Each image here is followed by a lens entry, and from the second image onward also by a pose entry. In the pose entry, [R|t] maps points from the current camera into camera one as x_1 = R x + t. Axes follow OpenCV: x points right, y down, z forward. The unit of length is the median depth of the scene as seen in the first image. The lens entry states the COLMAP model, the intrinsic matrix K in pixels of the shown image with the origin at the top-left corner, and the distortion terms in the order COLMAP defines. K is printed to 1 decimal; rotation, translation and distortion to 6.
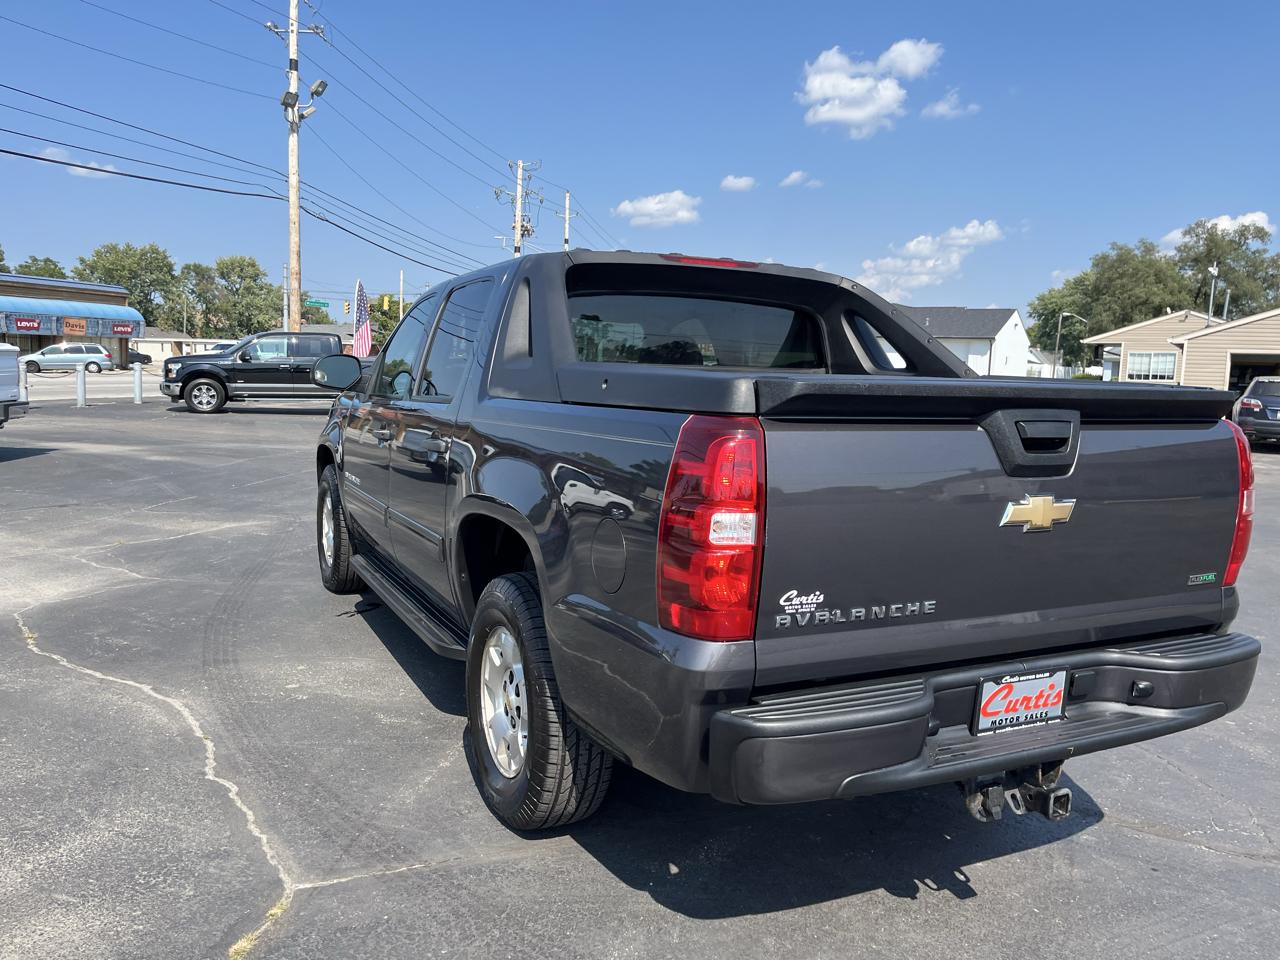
lens RADIAL K [[976.2, 0, 647.4], [0, 976.2, 480.1], [0, 0, 1]] dist [0.061814, -0.079602]
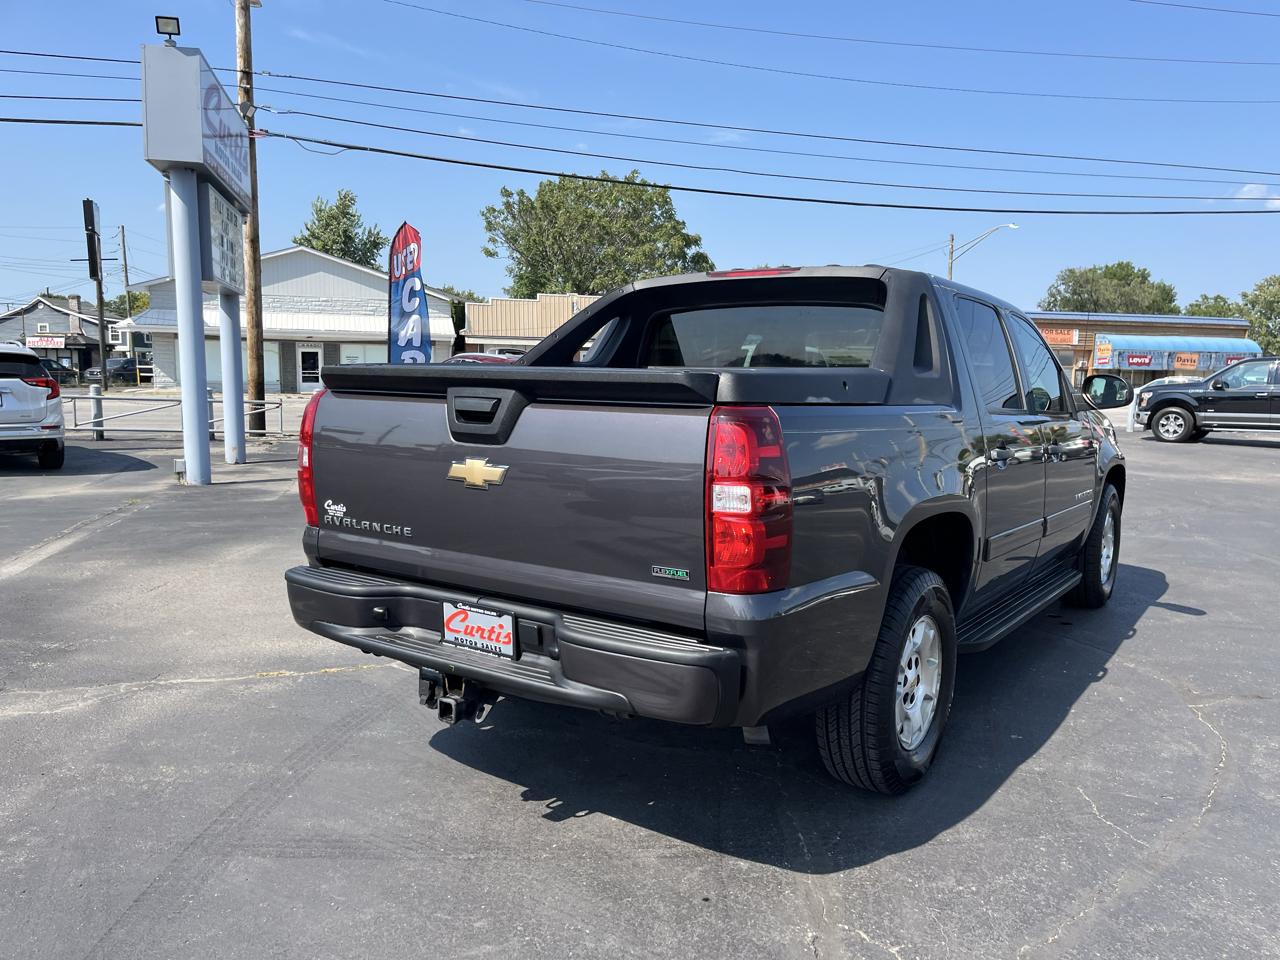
lens RADIAL K [[976.2, 0, 652.7], [0, 976.2, 493.0], [0, 0, 1]] dist [0.061814, -0.079602]
pose [[0.478590, 0.084700, -0.873944, 0.920591], [-0.104666, 0.993743, 0.038994, -0.007043], [0.871778, 0.072810, 0.484460, 0.359156]]
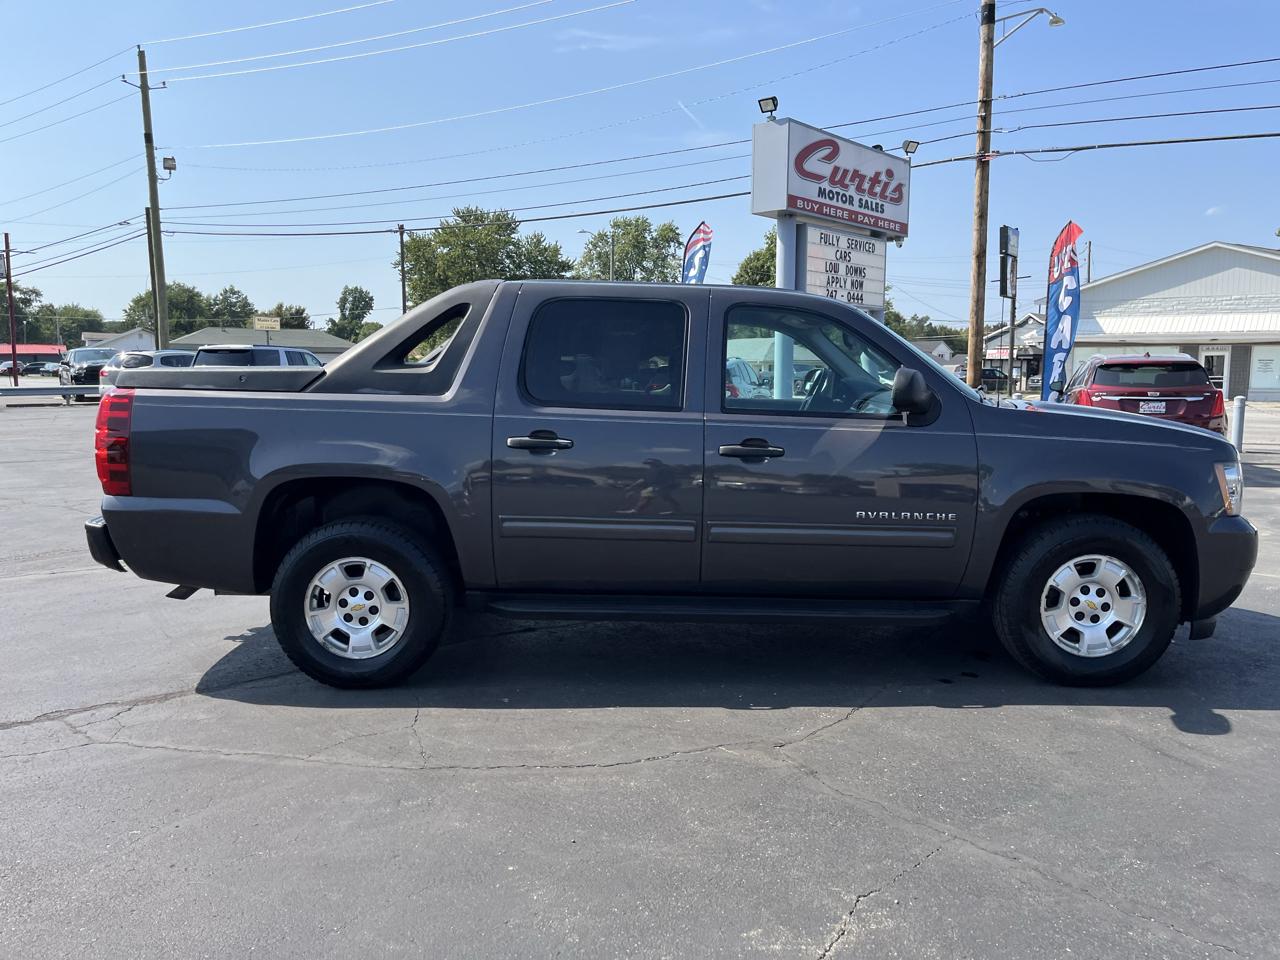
lens RADIAL K [[976.2, 0, 654.2], [0, 976.2, 472.9], [0, 0, 1]] dist [0.061814, -0.079602]
pose [[-0.446541, 0.061885, -0.892621, 1.122038], [-0.122596, 0.983965, 0.129548, -0.165527], [0.886325, 0.167280, -0.431794, 1.714874]]
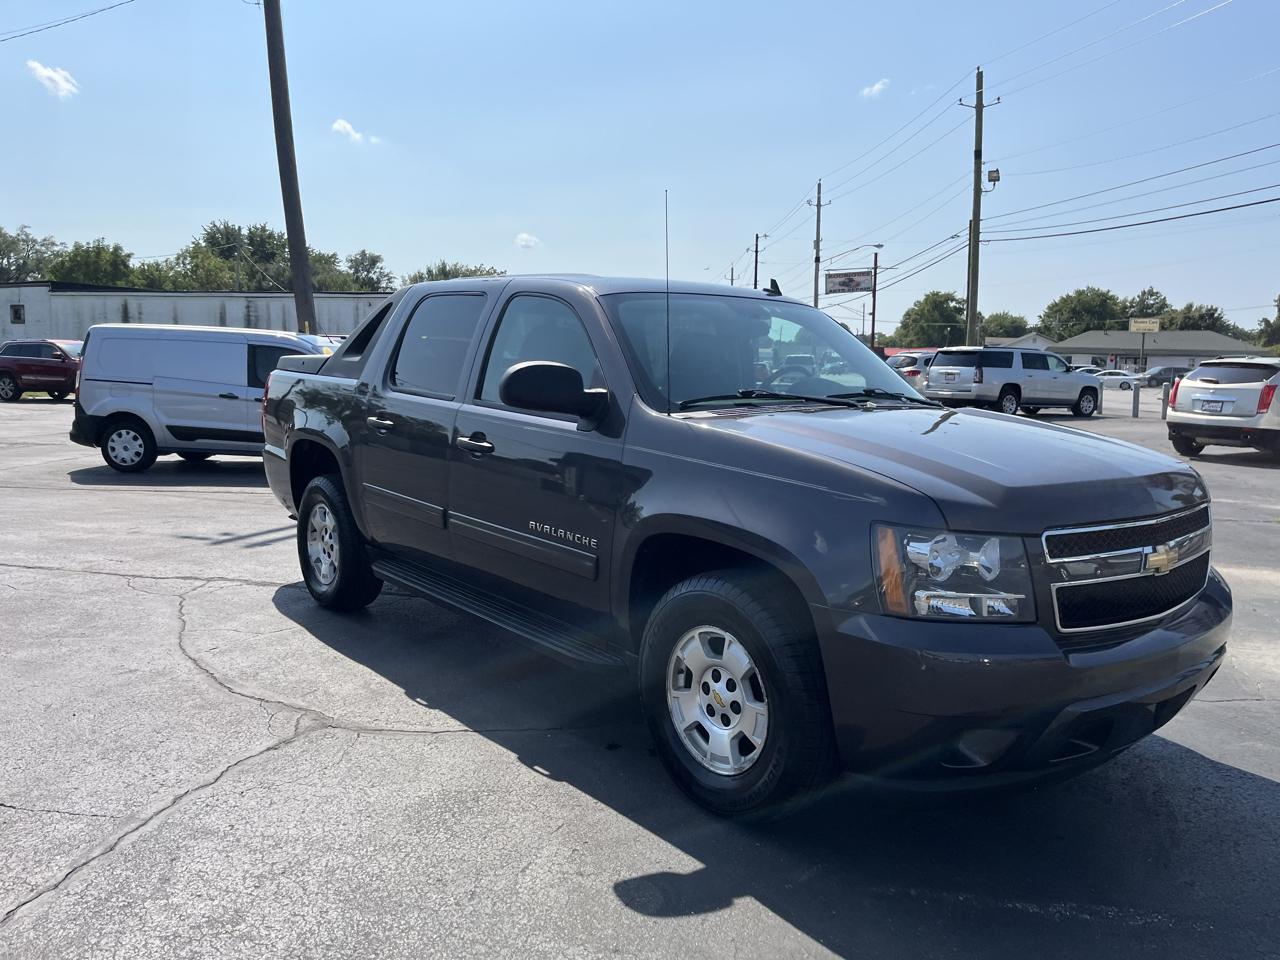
lens RADIAL K [[976.2, 0, 650.4], [0, 976.2, 472.2], [0, 0, 1]] dist [0.061814, -0.079602]
pose [[-0.974028, -0.028114, -0.224677, 0.171092], [-0.078771, 0.972355, 0.219822, -0.278468], [0.212286, 0.231811, -0.949315, 2.377754]]
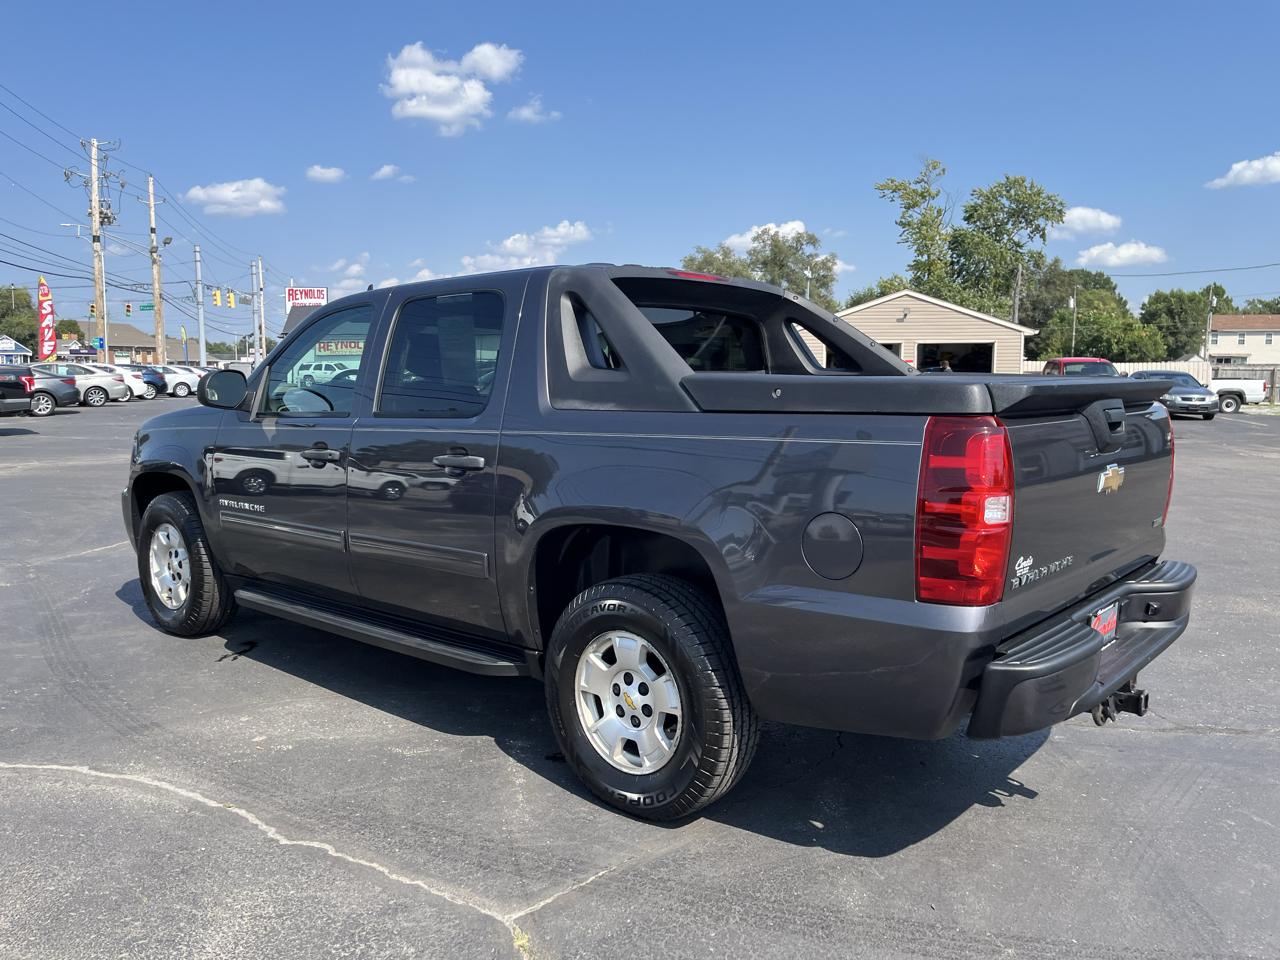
lens RADIAL K [[976.2, 0, 648.7], [0, 976.2, 461.7], [0, 0, 1]] dist [0.061814, -0.079602]
pose [[0.922597, -0.066474, 0.379995, -0.383970], [0.071782, 0.997420, 0.000200, -0.020407], [-0.379028, 0.027093, 0.924989, 0.020024]]
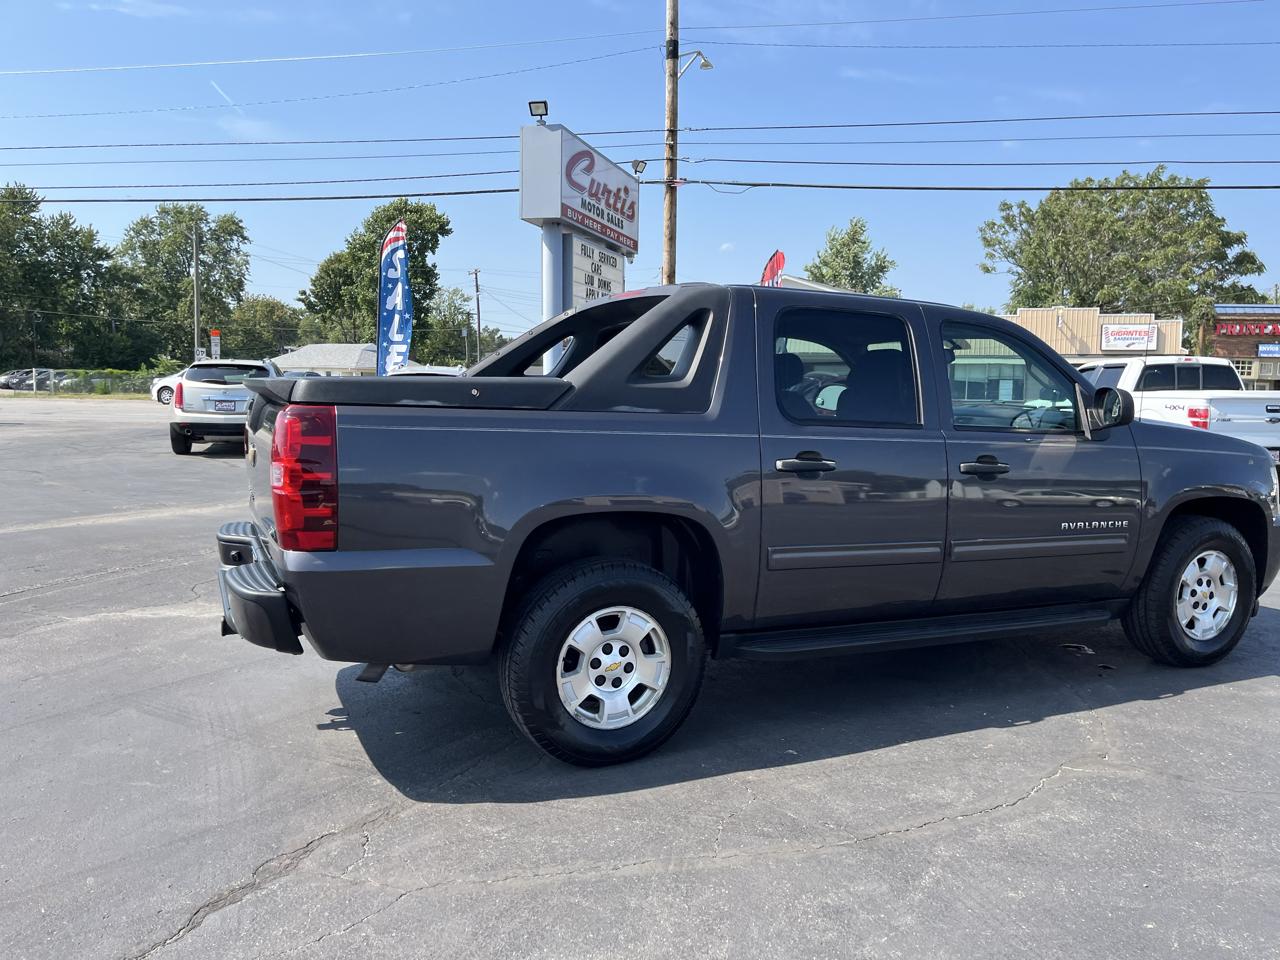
lens RADIAL K [[976.2, 0, 653.7], [0, 976.2, 480.0], [0, 0, 1]] dist [0.061814, -0.079602]
pose [[-0.024809, 0.067251, -0.997428, 1.199494], [-0.134440, 0.988447, 0.069989, -0.077175], [0.990611, 0.135830, -0.015481, 1.004243]]
